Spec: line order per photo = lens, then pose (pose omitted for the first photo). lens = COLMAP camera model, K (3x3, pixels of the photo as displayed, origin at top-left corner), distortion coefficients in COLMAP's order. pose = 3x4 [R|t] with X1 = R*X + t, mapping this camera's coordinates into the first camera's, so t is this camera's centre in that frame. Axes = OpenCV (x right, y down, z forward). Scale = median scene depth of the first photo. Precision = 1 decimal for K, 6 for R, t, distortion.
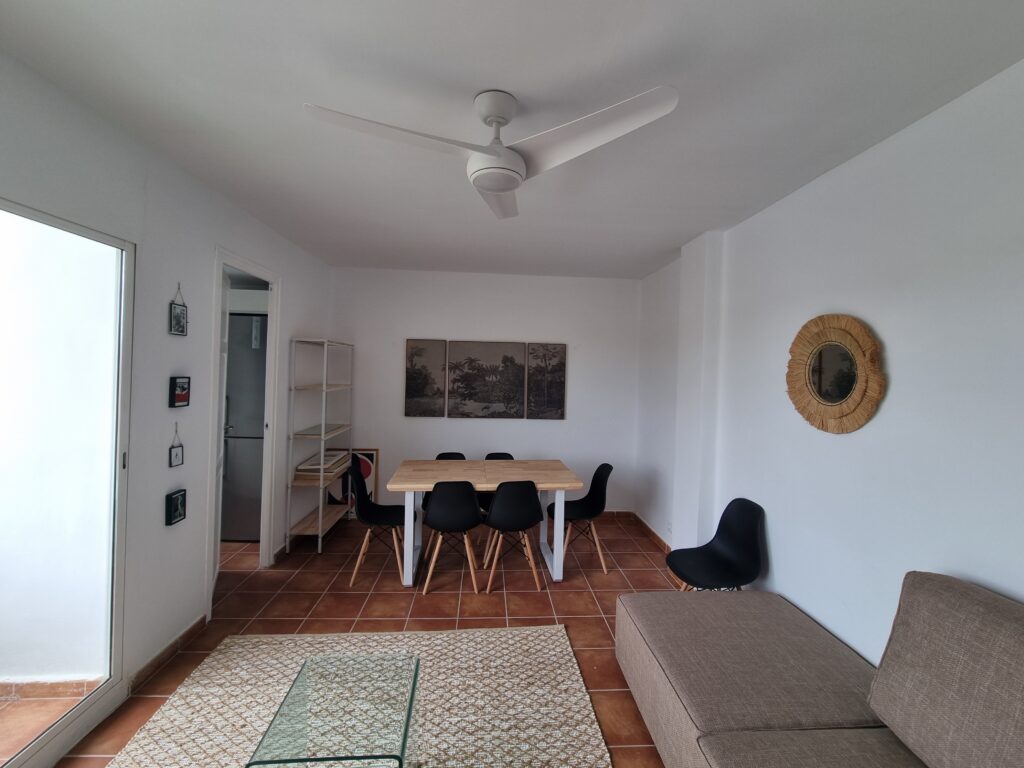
lens RADIAL K [[417.3, 0, 506.5], [0, 417.3, 380.7], [0, 0, 1]] dist [-0.003227, -0.000930]
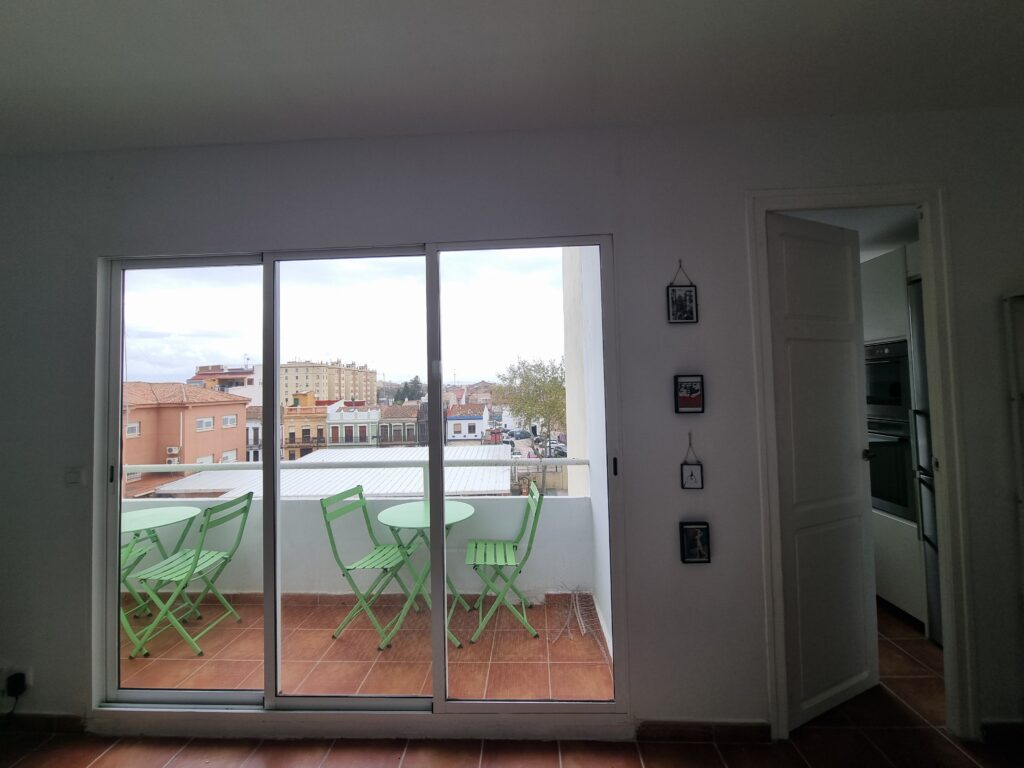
lens RADIAL K [[417.3, 0, 514.7], [0, 417.3, 374.7], [0, 0, 1]] dist [-0.003227, -0.000930]
pose [[-0.090134, -0.069141, -0.993527, 0.022224], [-0.003281, 0.997602, -0.069127, 0.029710], [0.995924, -0.002971, -0.090144, 0.478078]]
